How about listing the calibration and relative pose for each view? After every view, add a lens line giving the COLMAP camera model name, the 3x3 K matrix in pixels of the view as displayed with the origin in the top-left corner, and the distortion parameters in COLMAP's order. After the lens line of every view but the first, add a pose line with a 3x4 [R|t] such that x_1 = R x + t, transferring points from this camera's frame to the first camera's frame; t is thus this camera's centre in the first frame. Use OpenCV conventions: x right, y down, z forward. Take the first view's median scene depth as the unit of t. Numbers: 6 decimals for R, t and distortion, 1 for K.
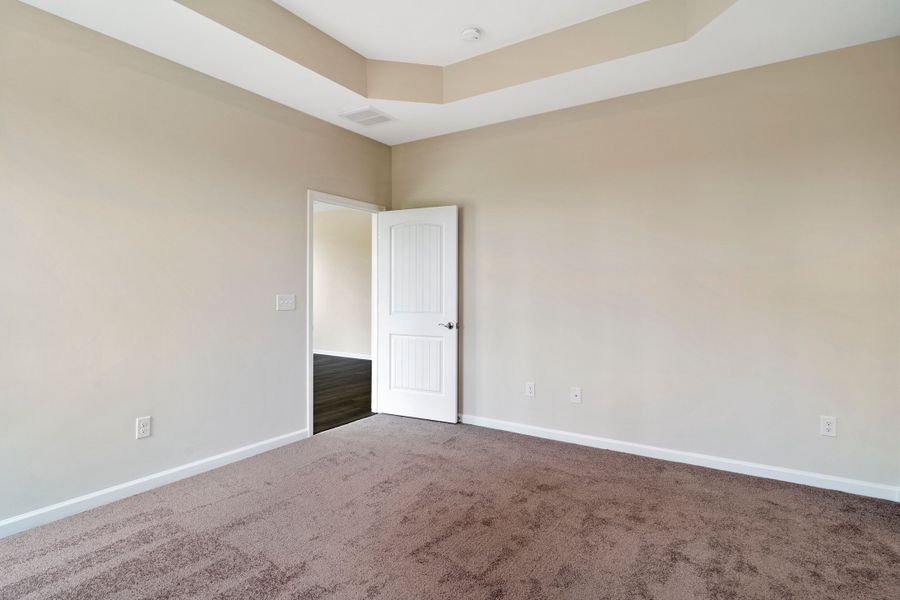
lens RADIAL K [[464.8, 0, 448.4], [0, 464.8, 298.2], [0, 0, 1]] dist [-0.004415, -0.000486]
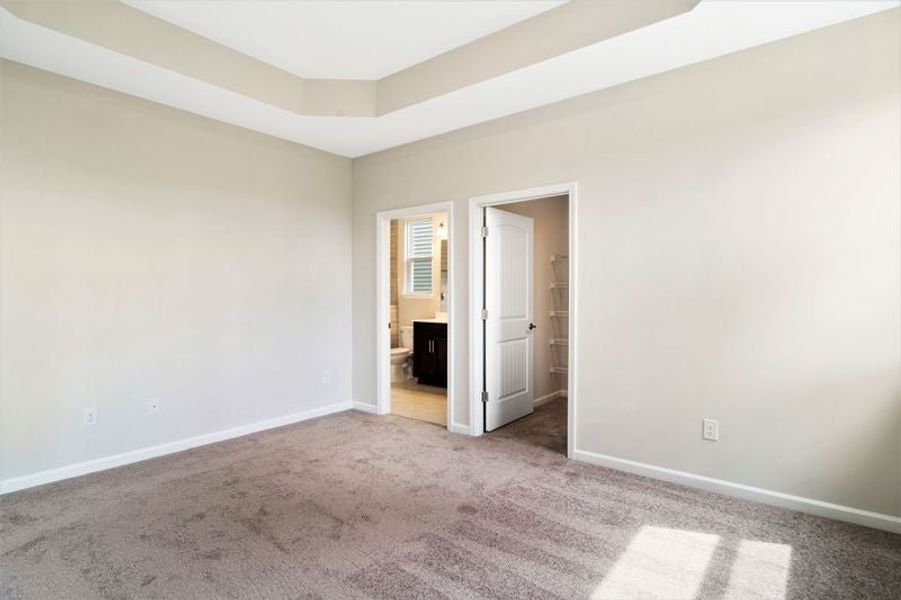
lens RADIAL K [[446.6, 0, 445.9], [0, 446.6, 308.3], [0, 0, 1]] dist [-0.016252, 0.000043]
pose [[0.098748, -0.030527, 0.994644, -0.802623], [0.005969, 0.999530, 0.030084, -0.029115], [-0.995095, 0.002966, 0.098883, 0.412351]]
